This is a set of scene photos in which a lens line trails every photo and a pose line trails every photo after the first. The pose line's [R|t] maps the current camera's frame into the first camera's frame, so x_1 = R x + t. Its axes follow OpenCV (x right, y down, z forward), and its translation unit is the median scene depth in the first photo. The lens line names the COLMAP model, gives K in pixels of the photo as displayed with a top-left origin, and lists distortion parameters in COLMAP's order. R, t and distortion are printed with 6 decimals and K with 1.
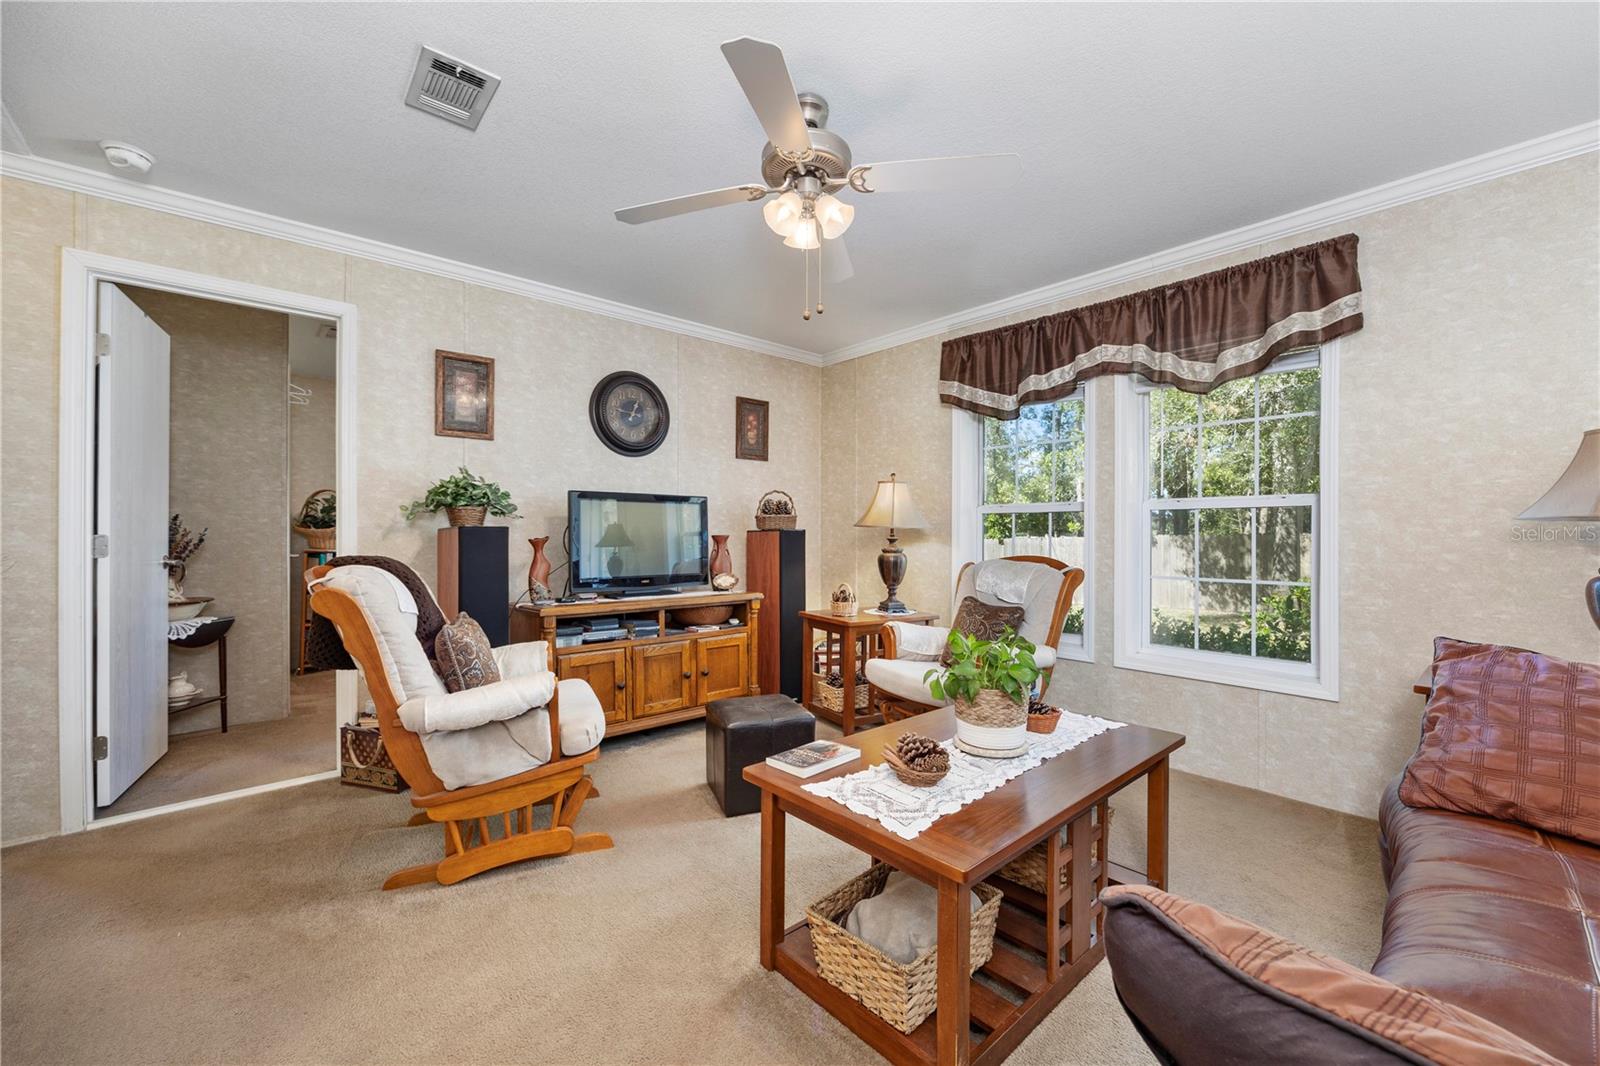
lens RADIAL K [[636.1, 0, 810.3], [0, 636.1, 536.8], [0, 0, 1]] dist [-0.001696, -0.000075]
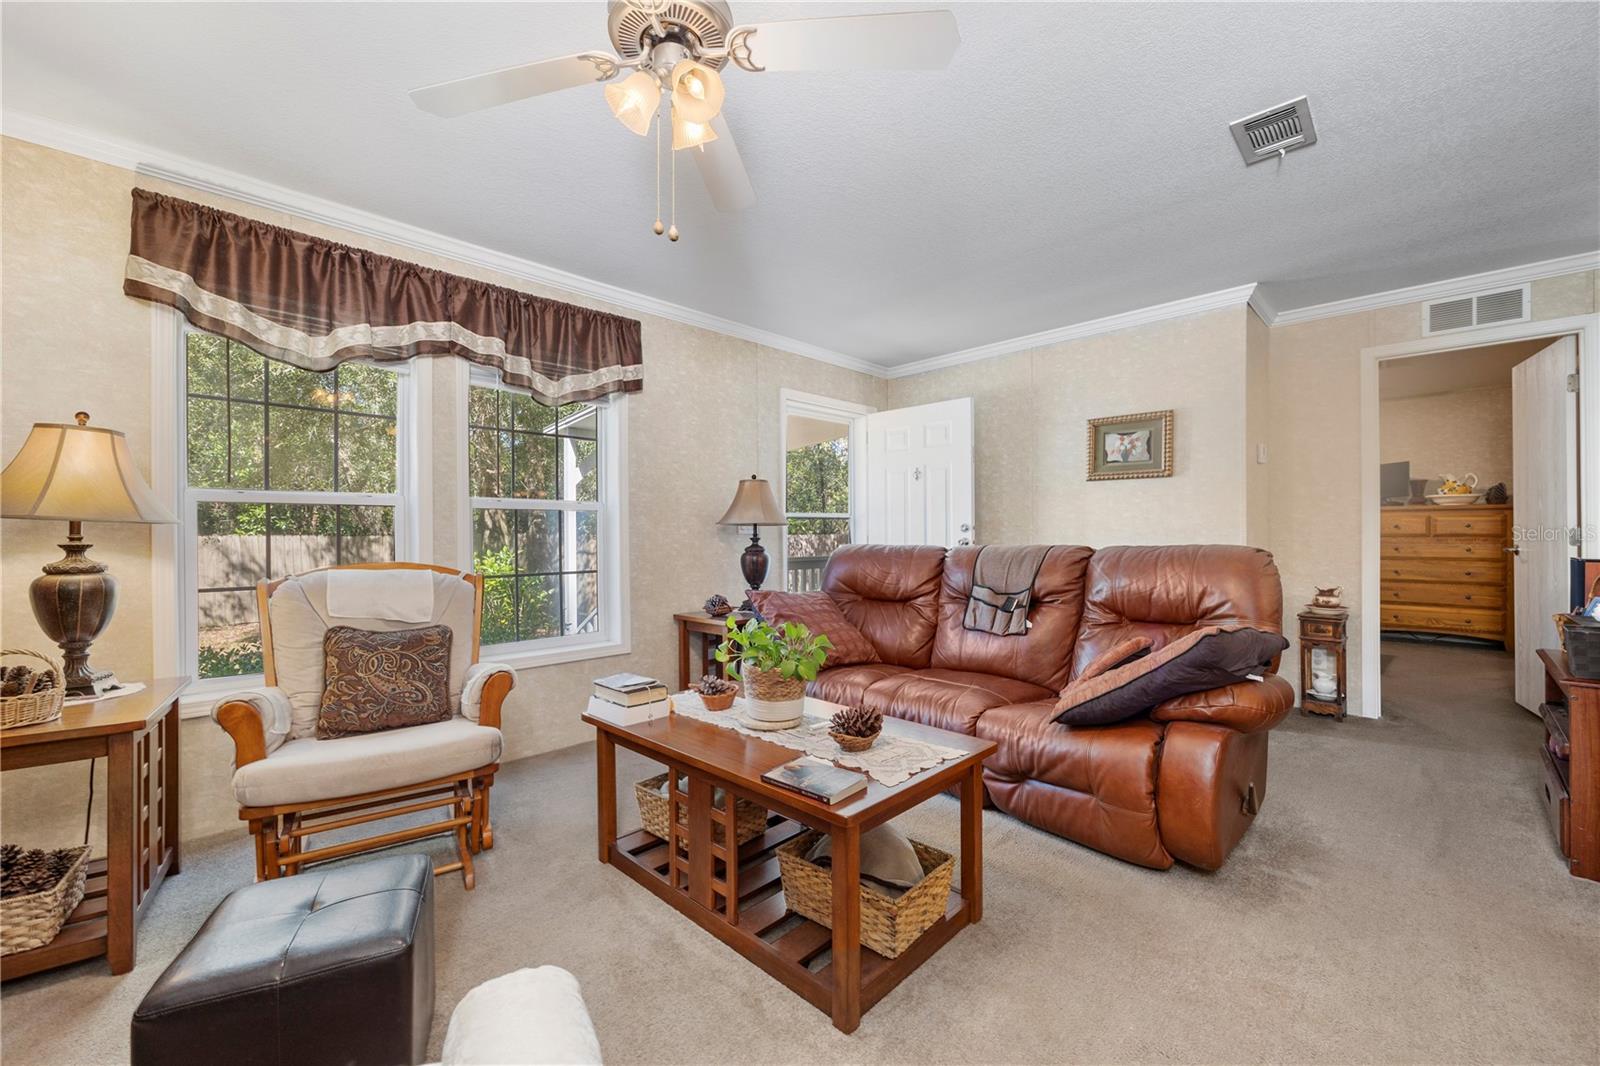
lens RADIAL K [[639.1, 0, 800.0], [0, 639.1, 533.0], [0, 0, 1]] dist [-0.001191, -0.000023]
pose [[-0.058615, 0.000013, 0.998281, -0.501079], [0.014167, 0.999899, 0.000818, 0.001729], [-0.998180, 0.014190, -0.058609, 0.607999]]
